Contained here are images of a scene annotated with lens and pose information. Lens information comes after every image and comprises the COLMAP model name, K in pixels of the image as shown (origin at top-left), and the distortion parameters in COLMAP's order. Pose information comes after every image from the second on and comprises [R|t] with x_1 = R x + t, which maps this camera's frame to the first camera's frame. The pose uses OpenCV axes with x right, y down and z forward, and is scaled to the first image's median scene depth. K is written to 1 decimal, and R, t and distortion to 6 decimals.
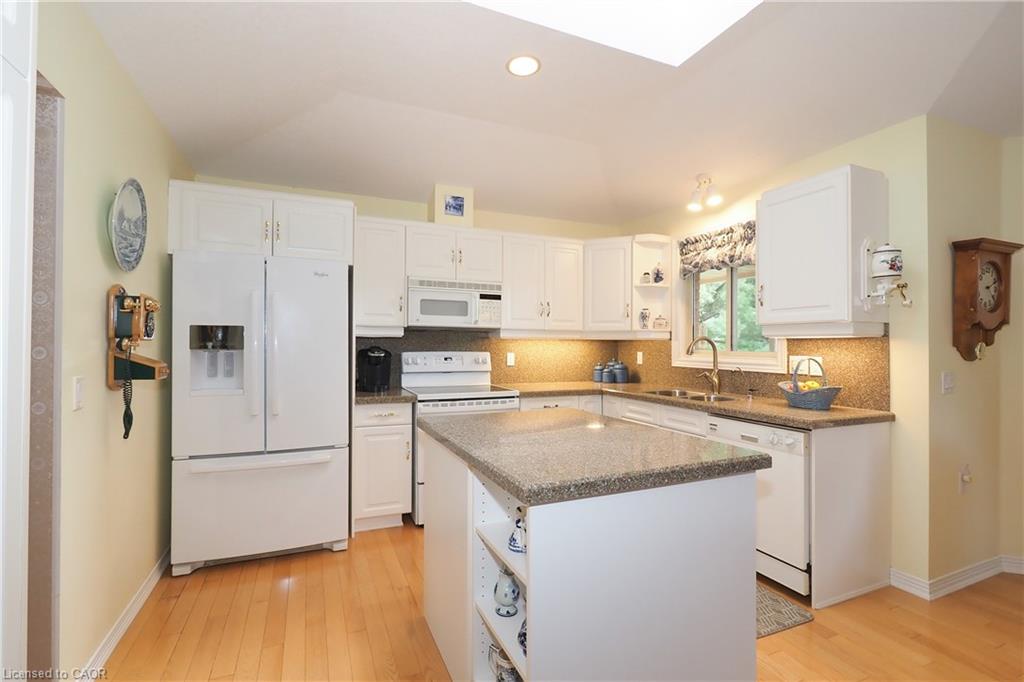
lens RADIAL K [[430.2, 0, 543.9], [0, 430.2, 342.6], [0, 0, 1]] dist [-0.000529, -0.000028]
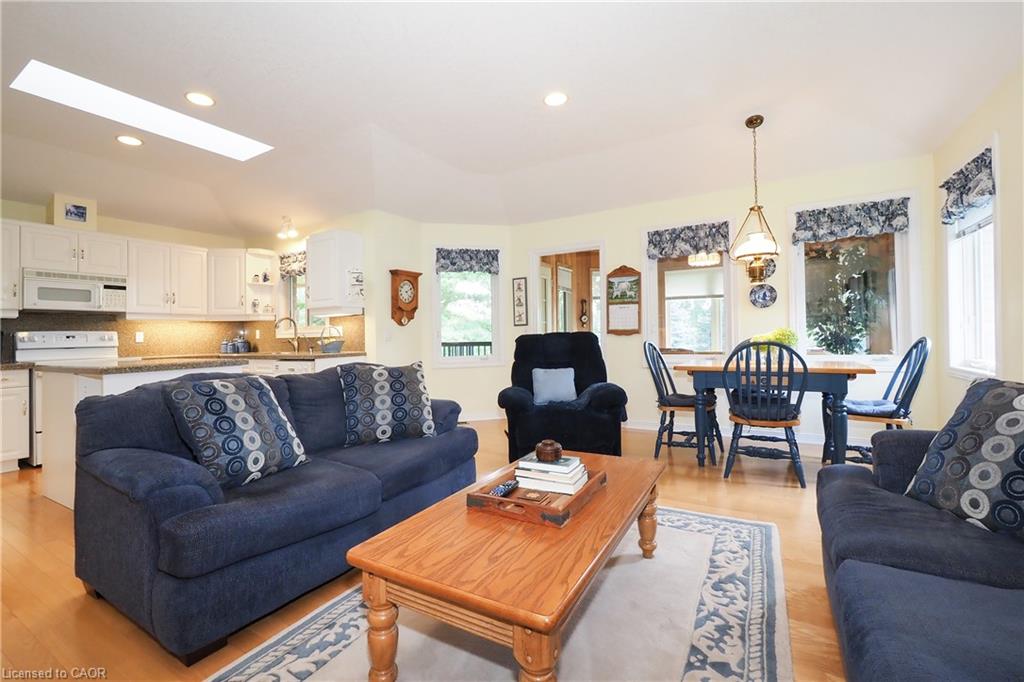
lens RADIAL K [[369.8, 0, 439.7], [0, 369.8, 324.4], [0, 0, 1]] dist [-0.000681, -0.000133]
pose [[0.855017, -0.013733, 0.518419, 0.132991], [0.025017, 0.999578, -0.014781, 0.045992], [-0.517997, 0.025607, 0.854999, -0.450511]]
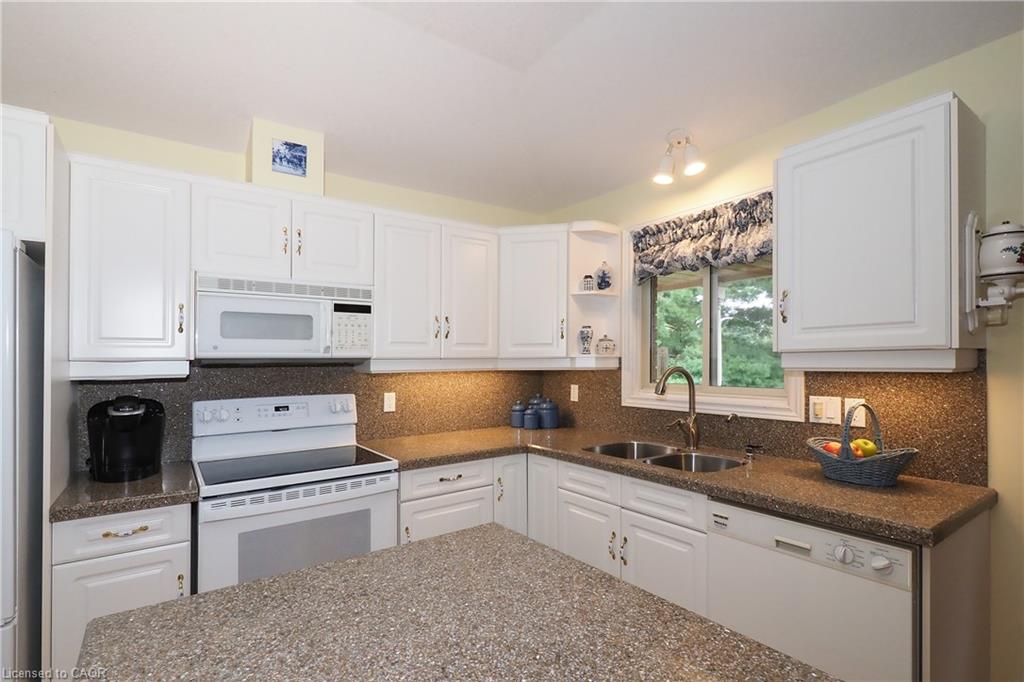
lens RADIAL K [[470.6, 0, 522.4], [0, 470.6, 351.4], [0, 0, 1]] dist [0.029479, -0.000021]
pose [[0.985764, -0.010812, 0.167786, 0.003190], [0.014254, 0.999712, -0.019326, -0.026843], [-0.167529, 0.021443, 0.985634, 0.285731]]
